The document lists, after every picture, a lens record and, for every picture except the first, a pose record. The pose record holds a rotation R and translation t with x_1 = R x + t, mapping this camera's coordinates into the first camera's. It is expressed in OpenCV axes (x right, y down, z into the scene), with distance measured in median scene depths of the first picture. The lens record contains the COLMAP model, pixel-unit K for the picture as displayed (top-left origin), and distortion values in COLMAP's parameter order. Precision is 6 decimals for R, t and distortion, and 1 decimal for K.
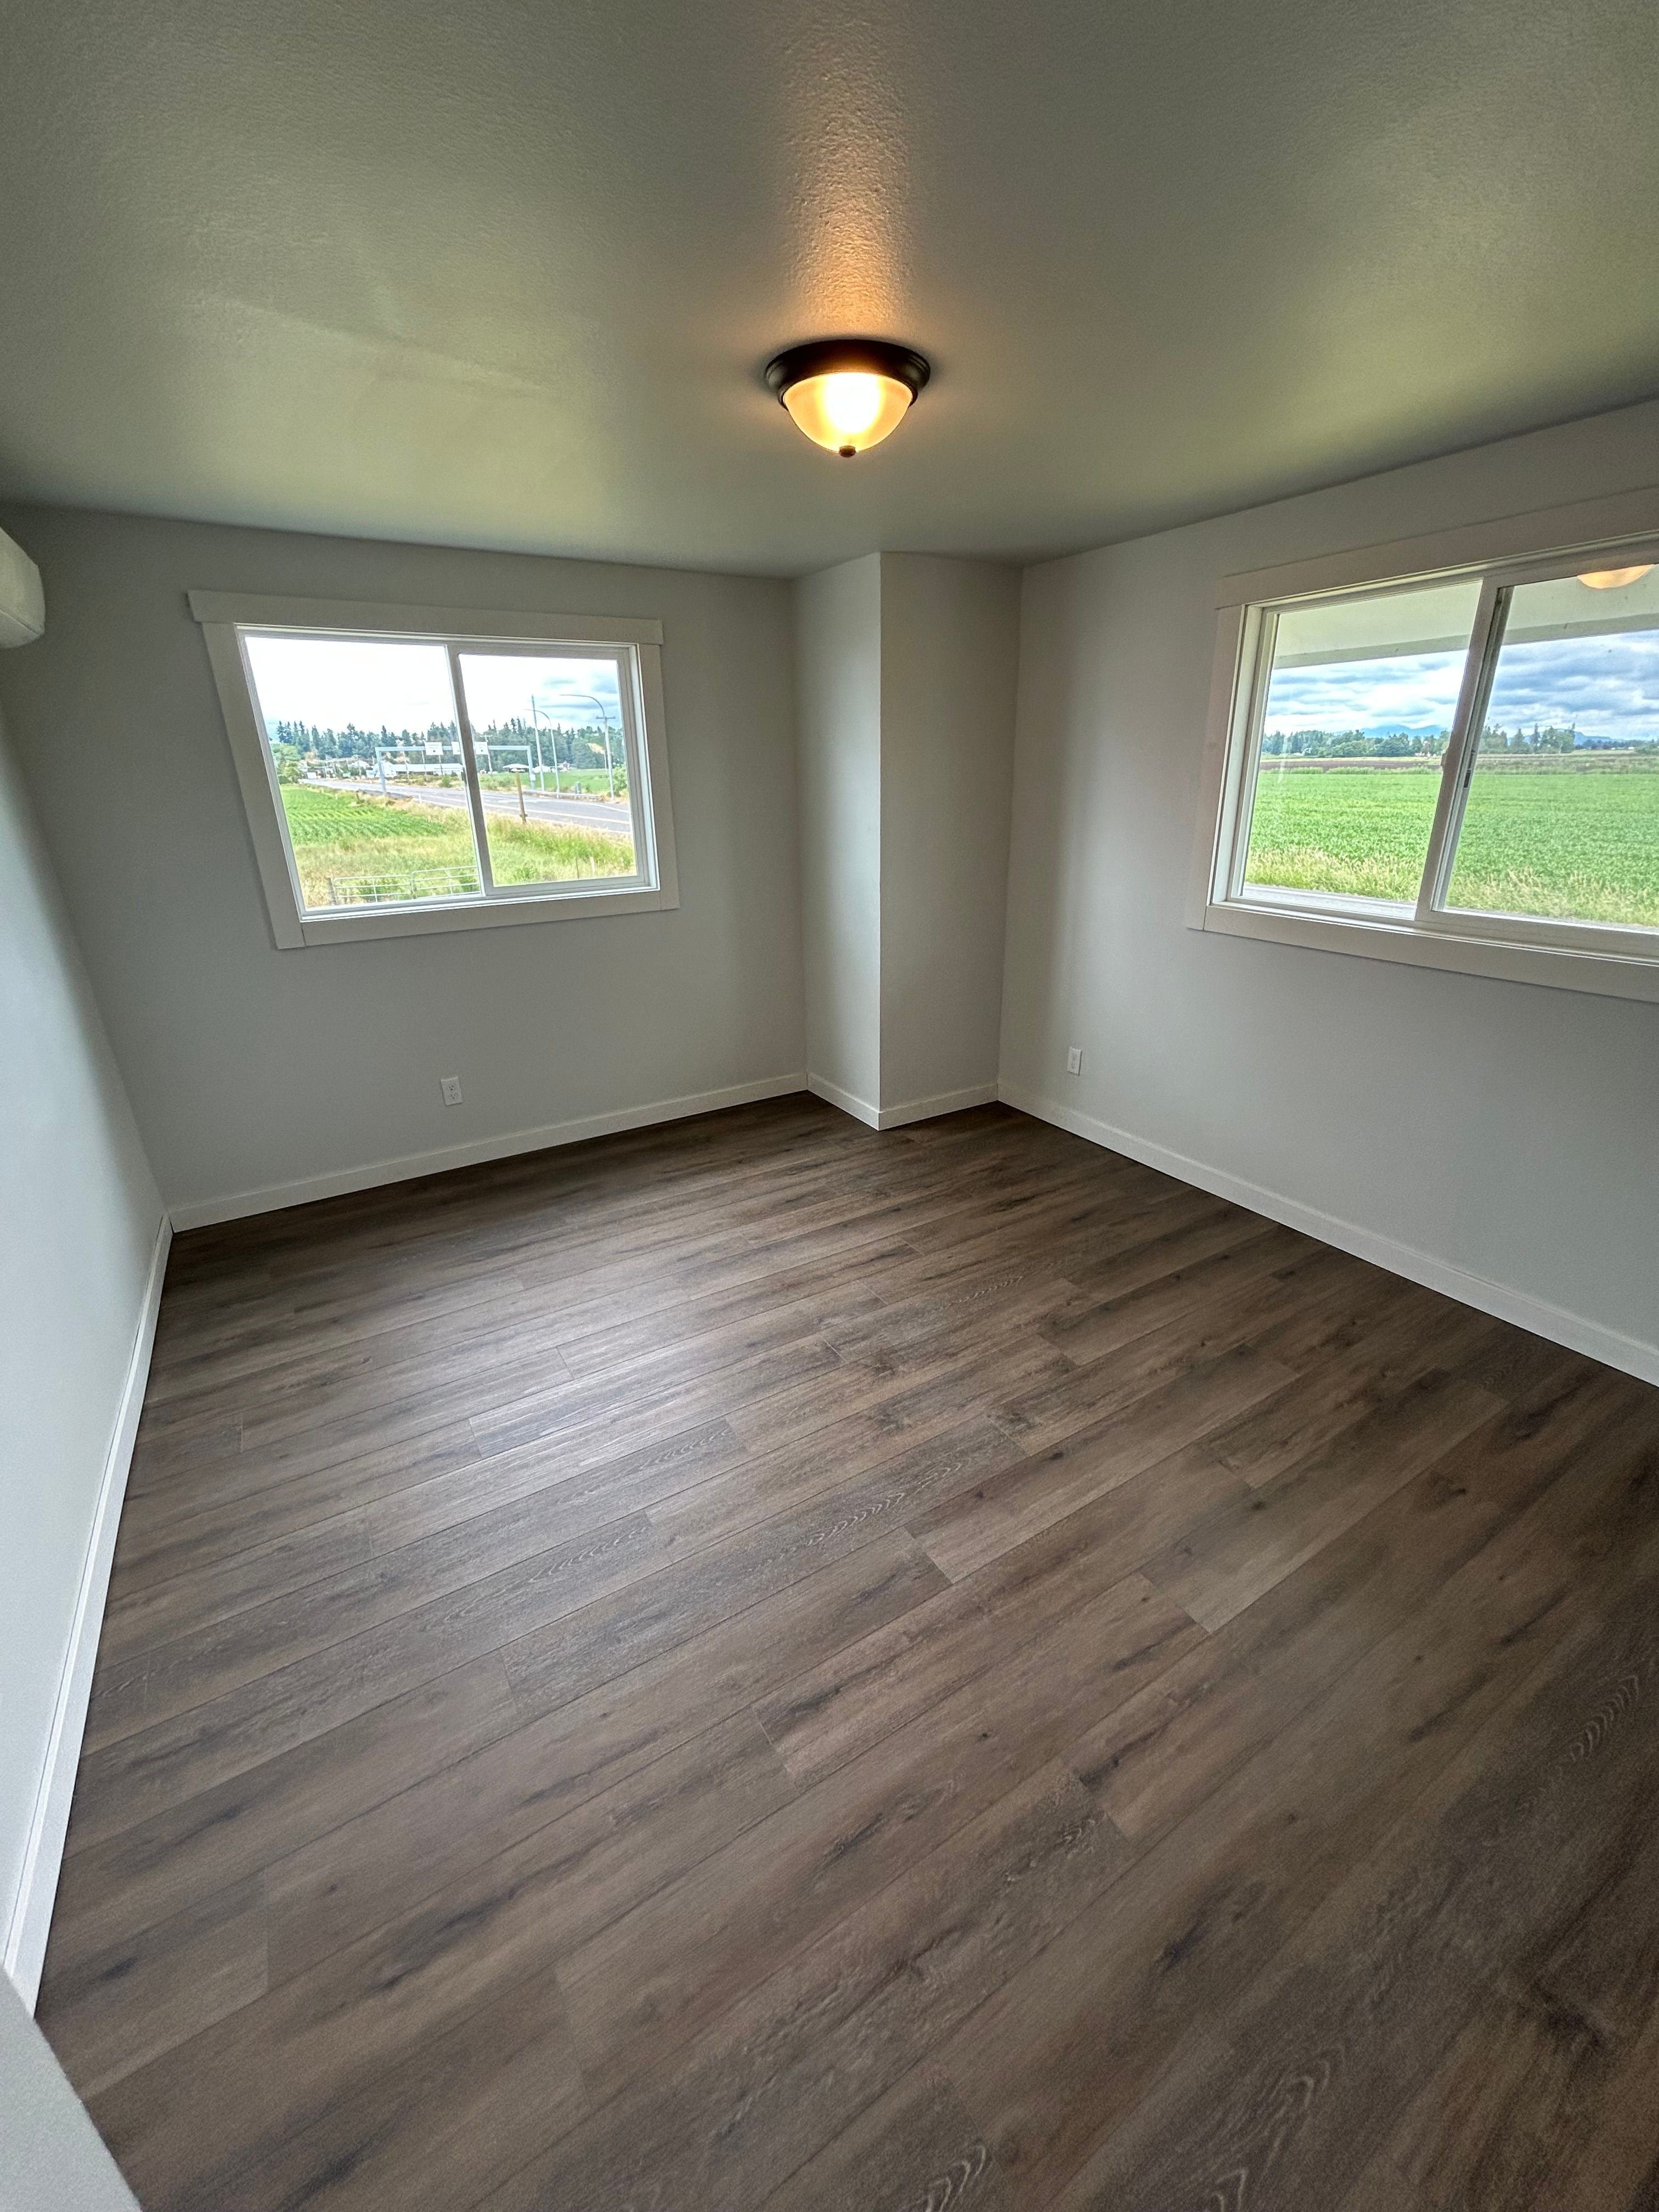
lens RADIAL K [[896.7, 0, 838.6], [0, 896.7, 1096.8], [0, 0, 1]] dist [-0.002607, 0.001081]
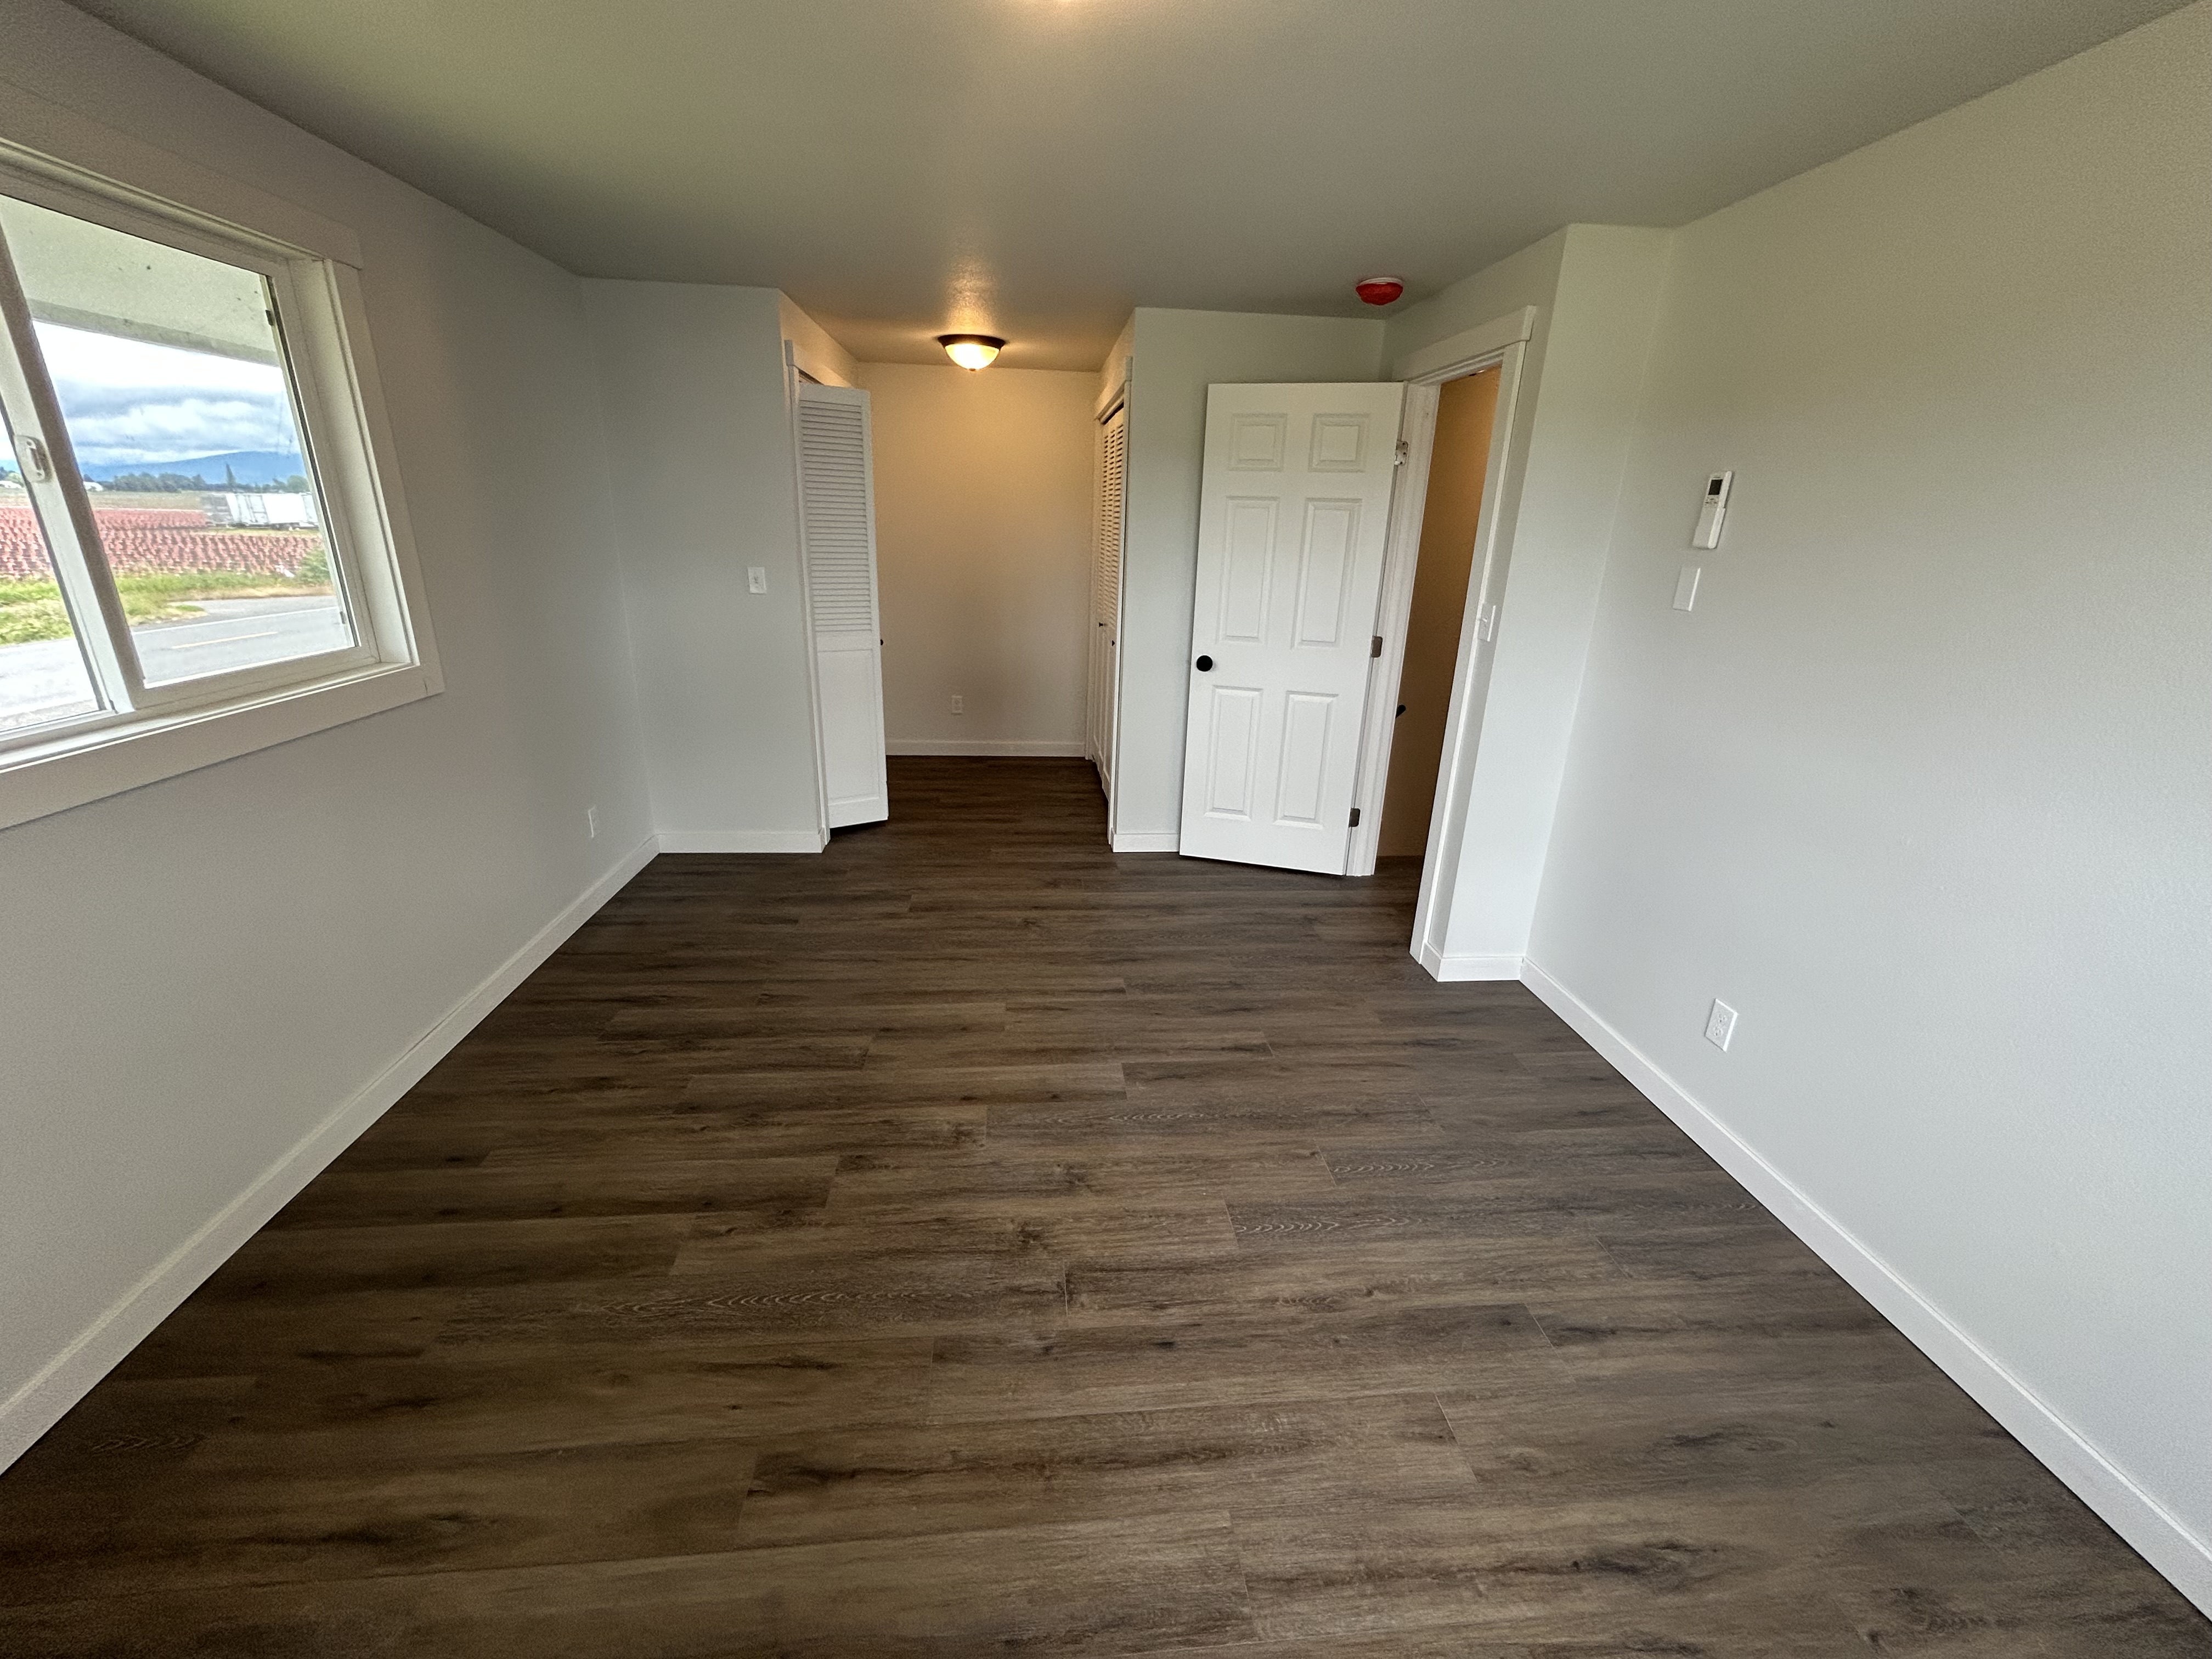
lens RADIAL K [[896.7, 0, 1092.3], [0, 896.7, 818.3], [0, 0, 1]] dist [-0.002607, 0.001081]
pose [[-0.888405, -0.155817, 0.431808, -0.311254], [0.147145, 0.794346, 0.589375, -0.494804], [-0.434839, 0.587142, -0.682773, 1.408998]]
